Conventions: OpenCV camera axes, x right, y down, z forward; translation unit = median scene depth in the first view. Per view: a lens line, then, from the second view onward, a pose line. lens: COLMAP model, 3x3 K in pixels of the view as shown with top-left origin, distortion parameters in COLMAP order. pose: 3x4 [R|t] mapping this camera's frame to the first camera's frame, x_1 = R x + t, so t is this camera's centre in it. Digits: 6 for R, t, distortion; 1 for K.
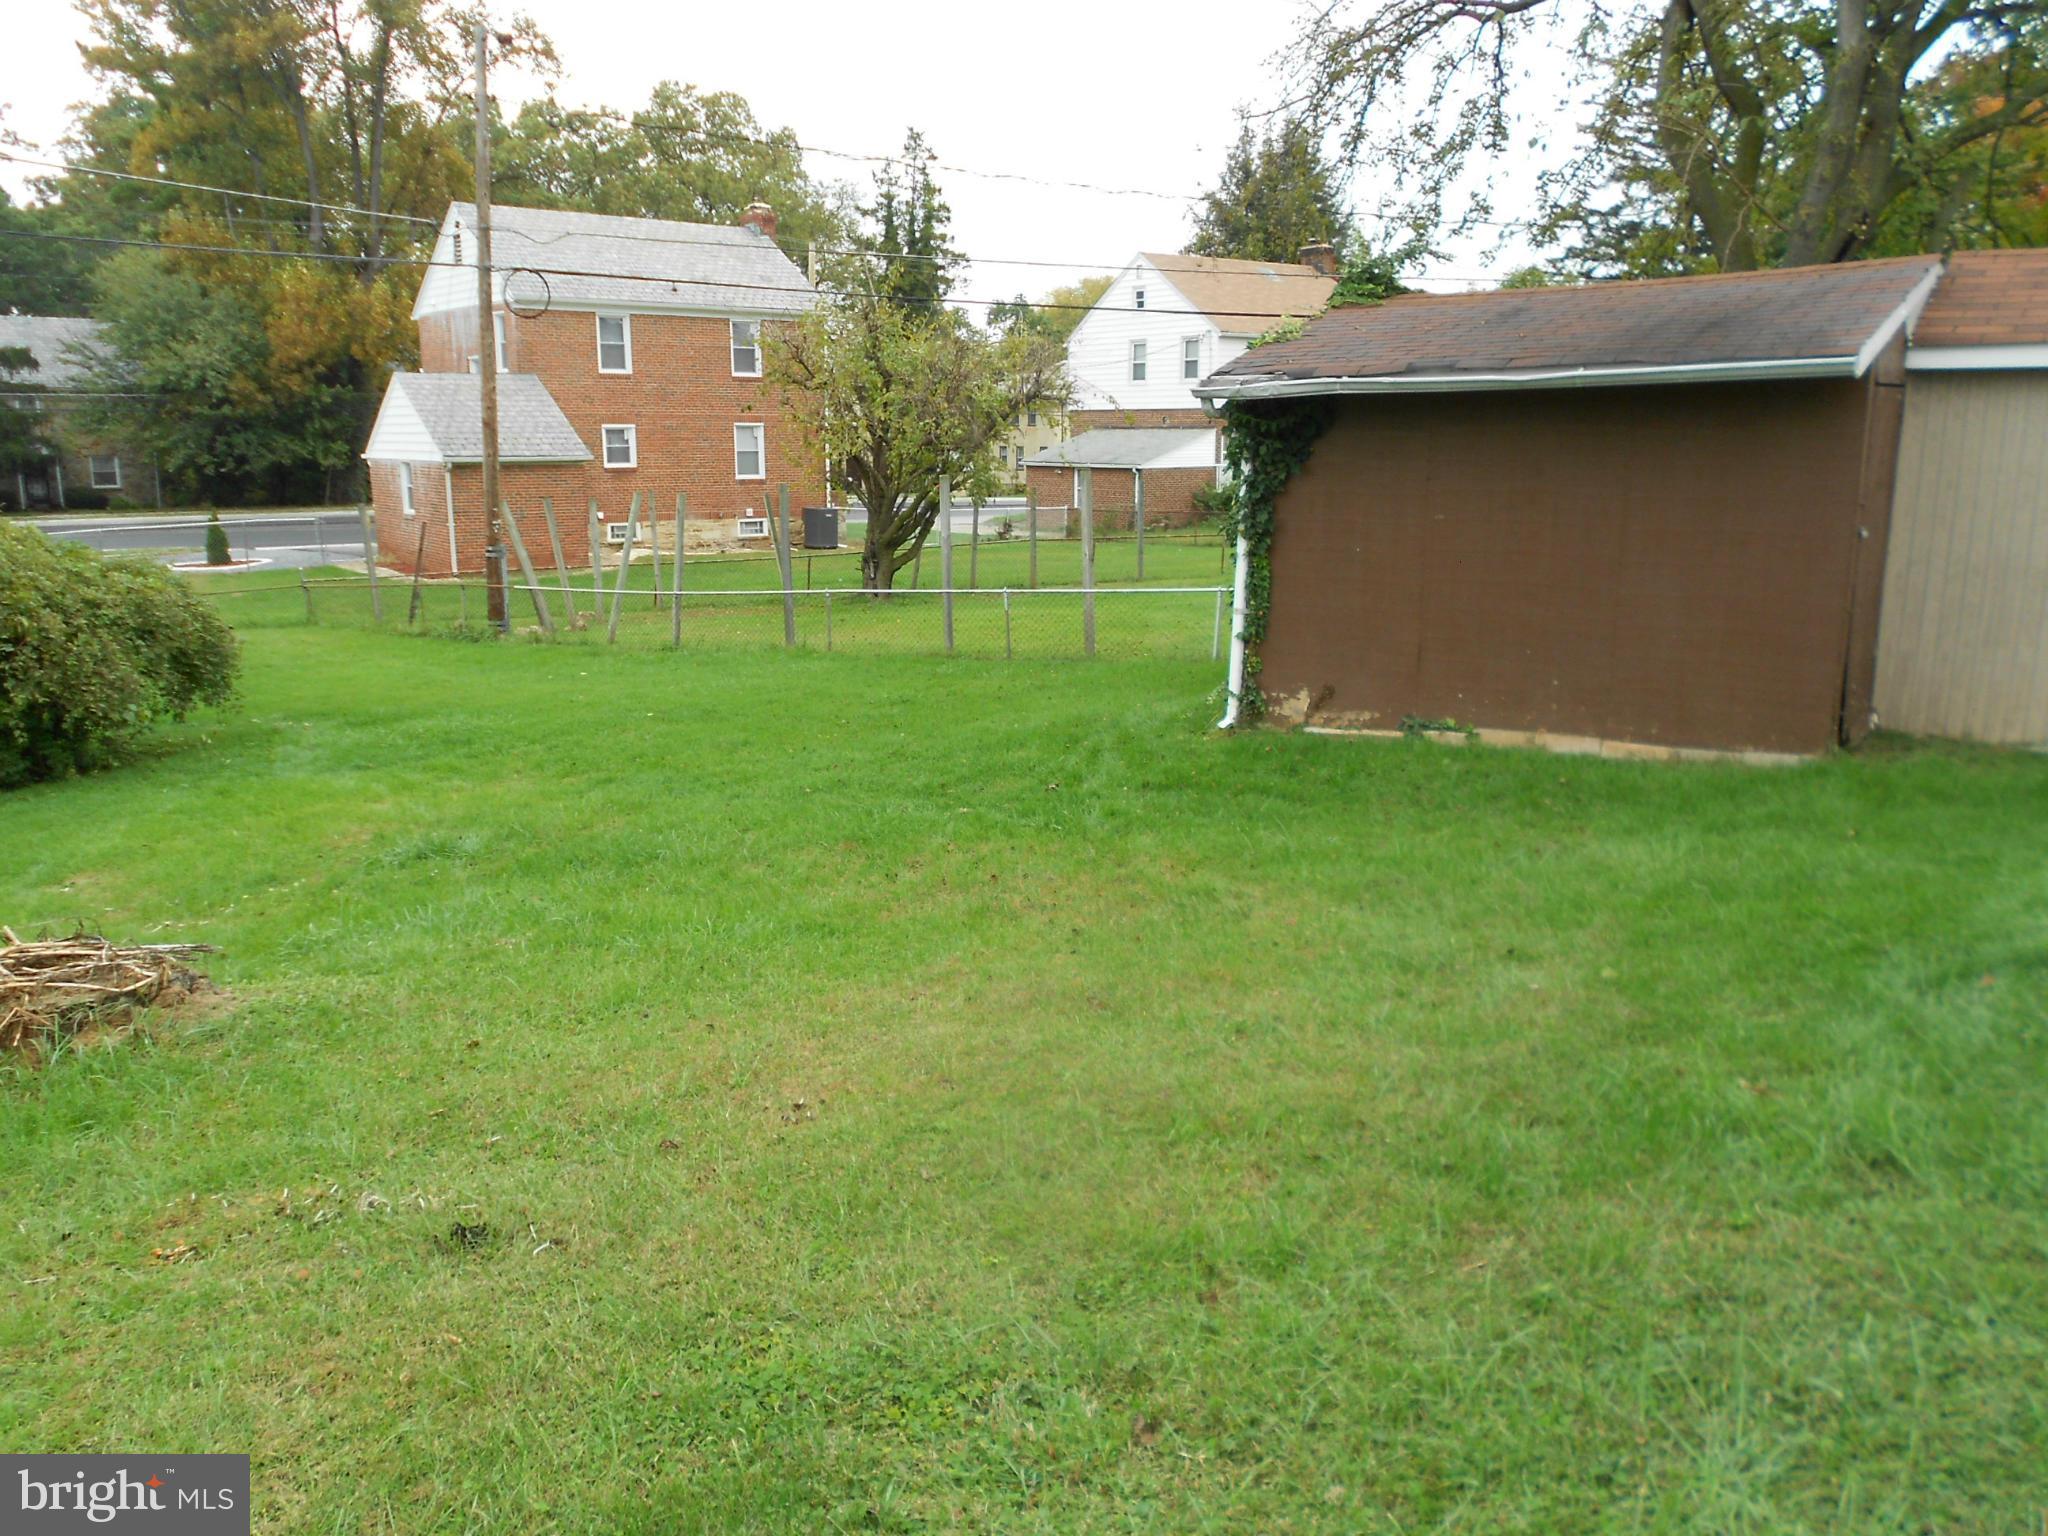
lens RADIAL K [[1584.0, 0, 1005.5], [0, 1584.0, 787.4], [0, 0, 1]] dist [-0.002318, -0.011790]
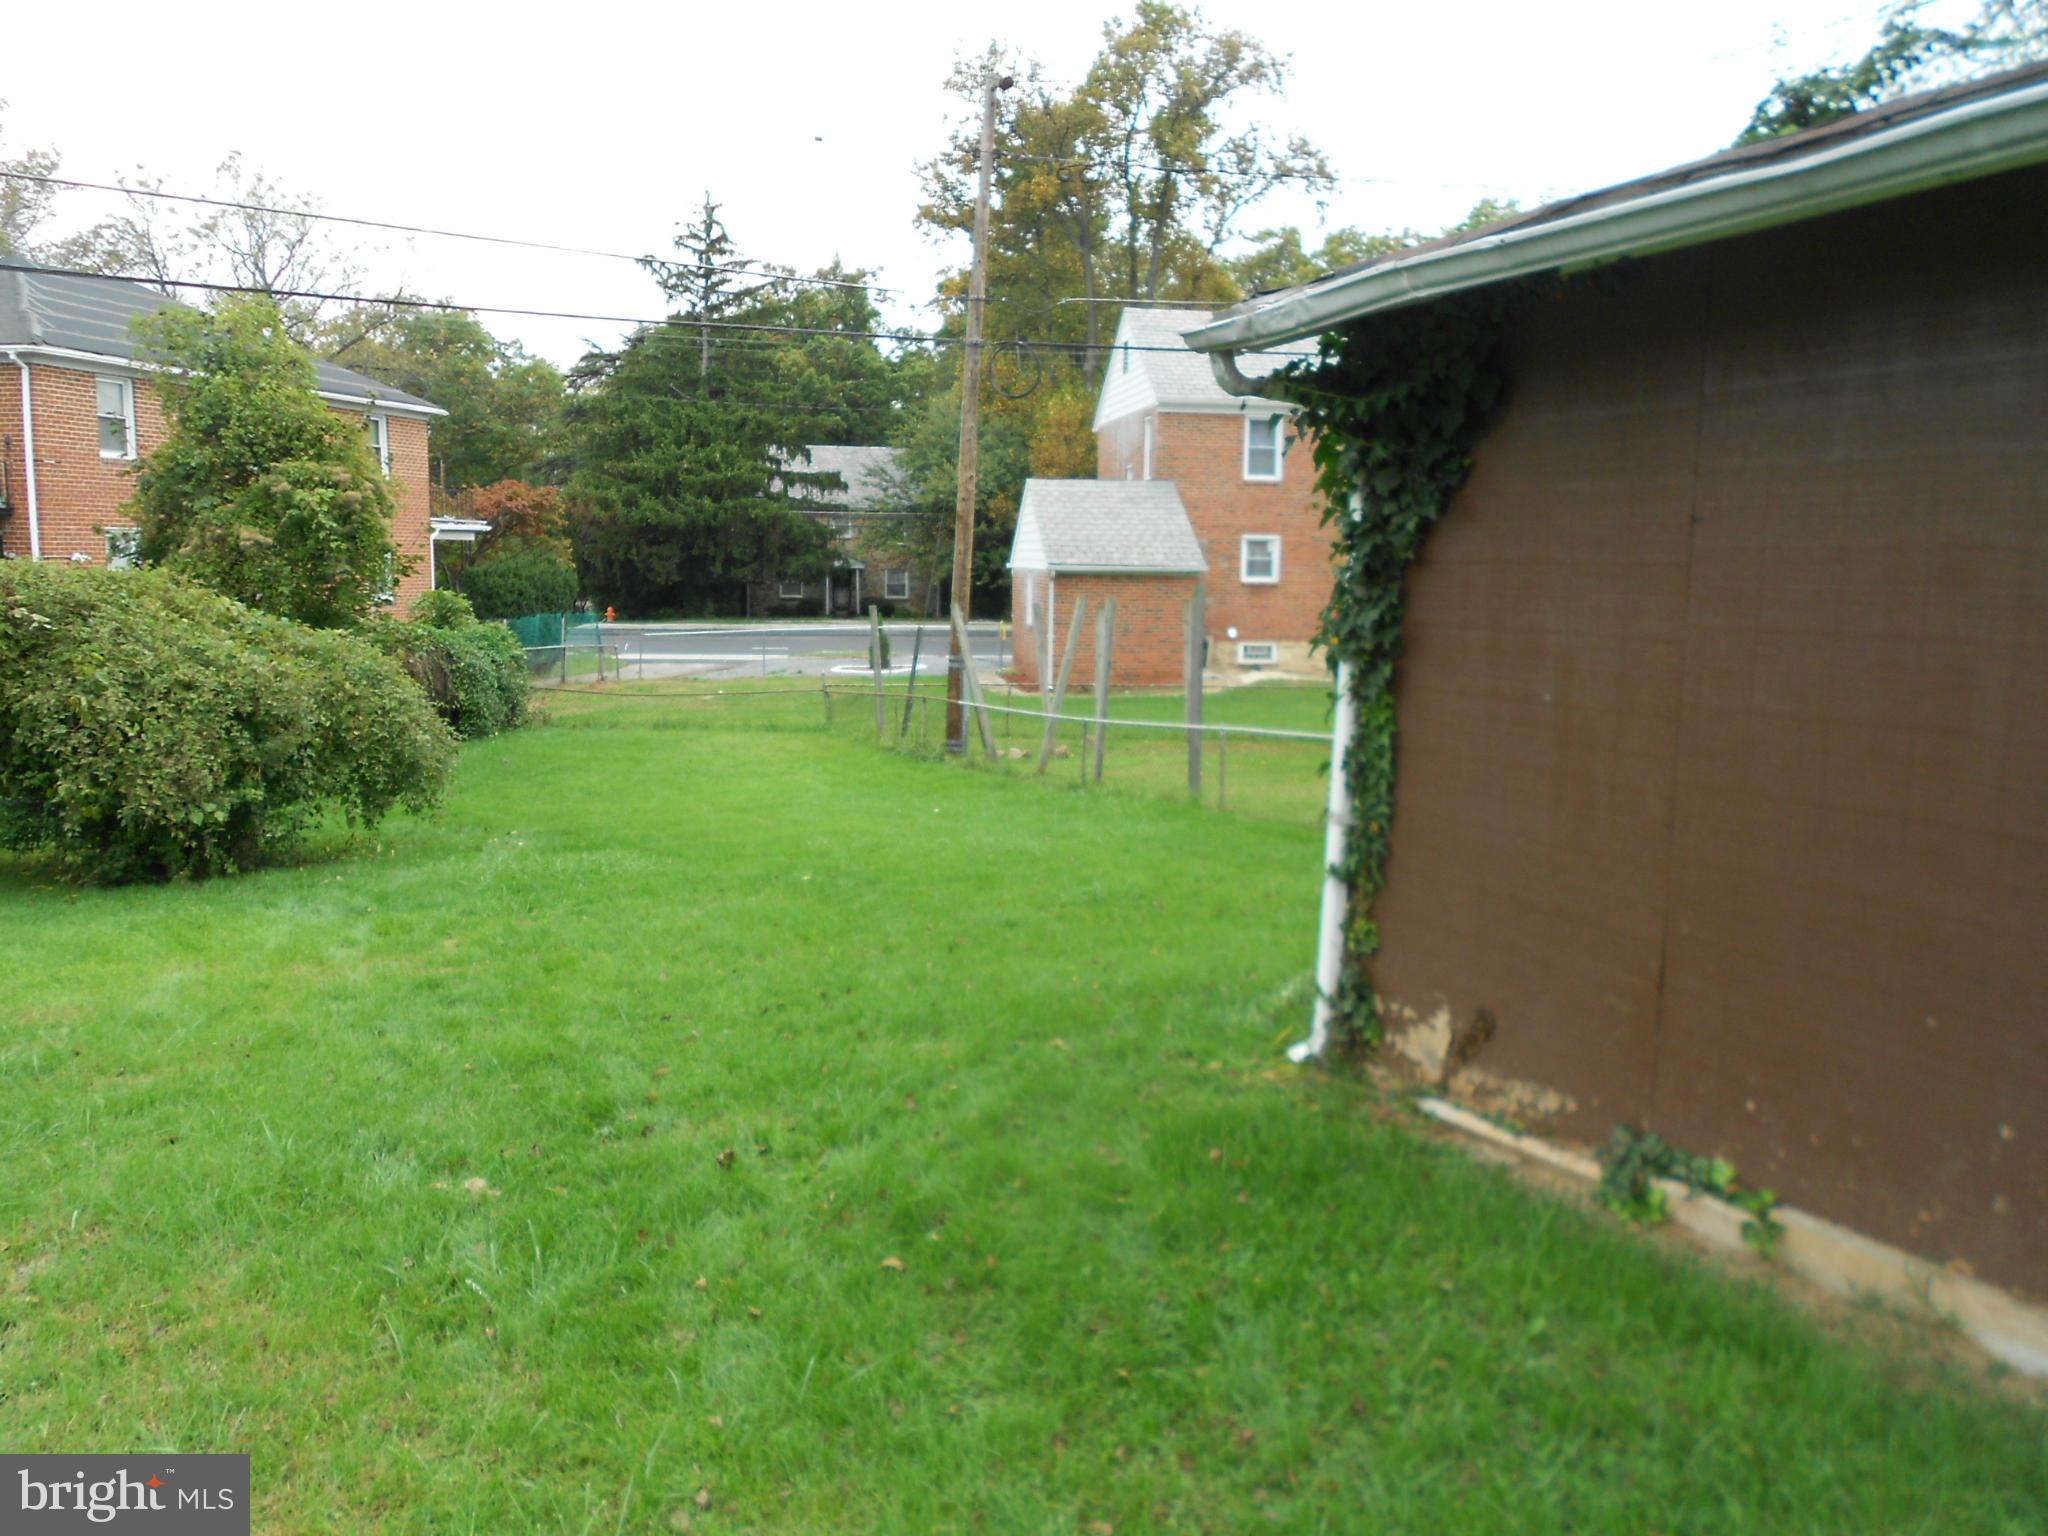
lens RADIAL K [[1584.0, 0, 1021.5], [0, 1584.0, 785.4], [0, 0, 1]] dist [-0.002318, -0.011790]
pose [[0.874448, 0.080396, -0.478411, 0.288560], [-0.119402, 0.991503, -0.051624, -0.086037], [0.470195, 0.102266, 0.876618, 0.553618]]
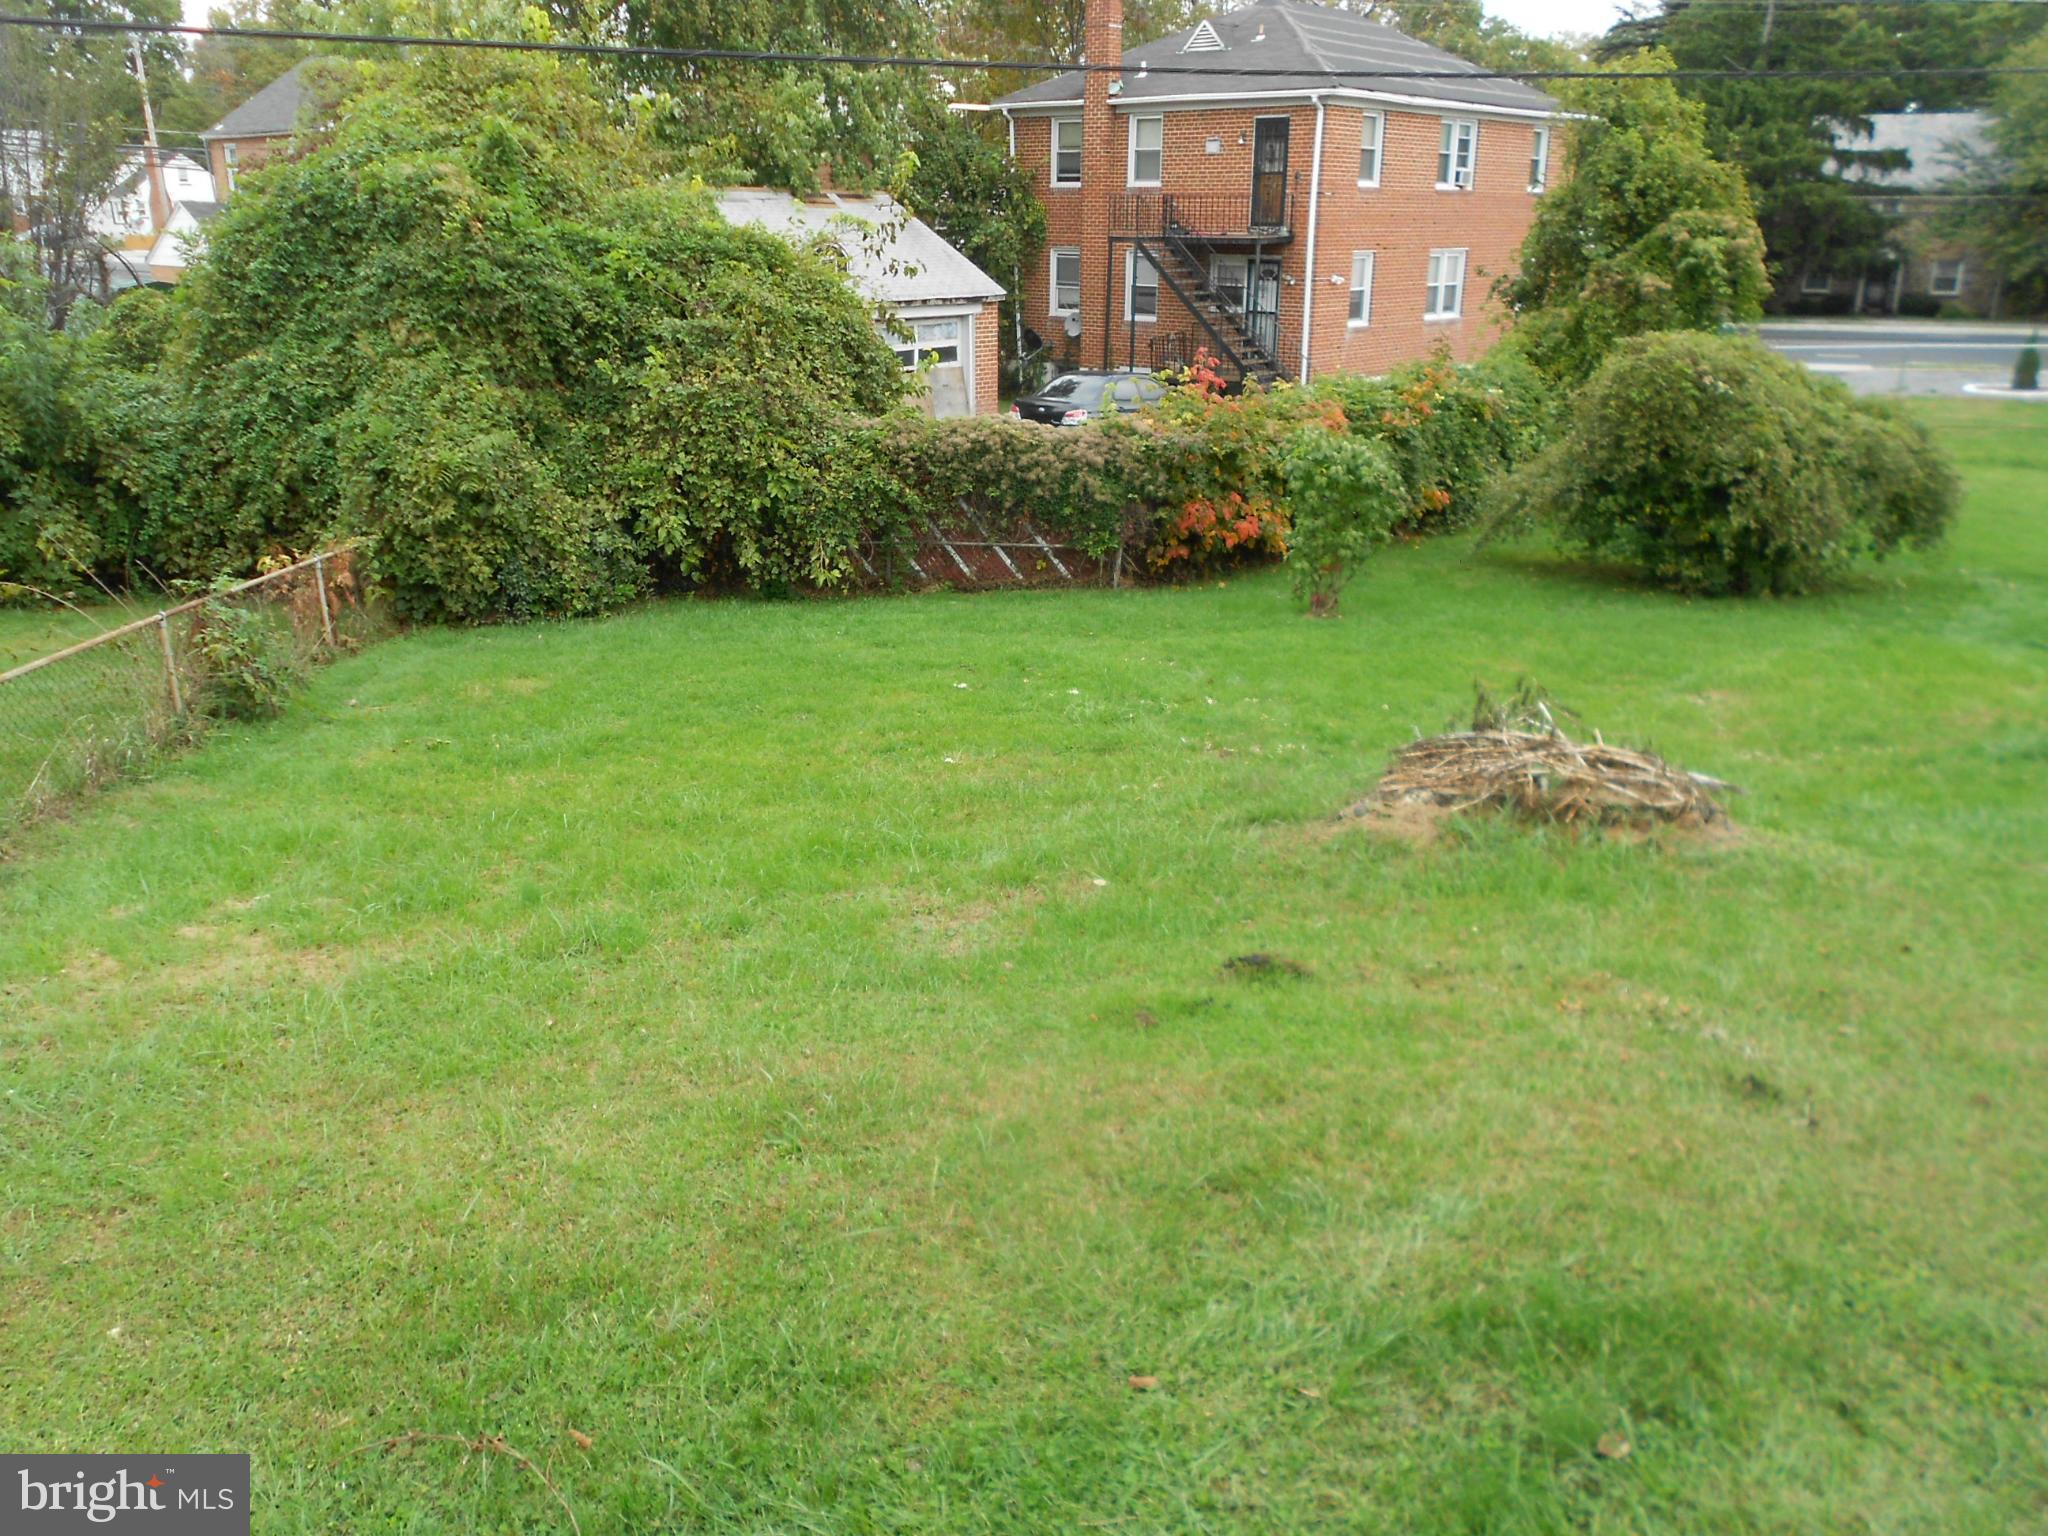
lens RADIAL K [[1584.0, 0, 1027.5], [0, 1584.0, 805.3], [0, 0, 1]] dist [-0.002318, -0.011790]
pose [[0.521671, 0.293920, -0.800918, 0.087202], [-0.186195, 0.955375, 0.229326, -0.031151], [0.832581, 0.029494, 0.553118, -0.047081]]
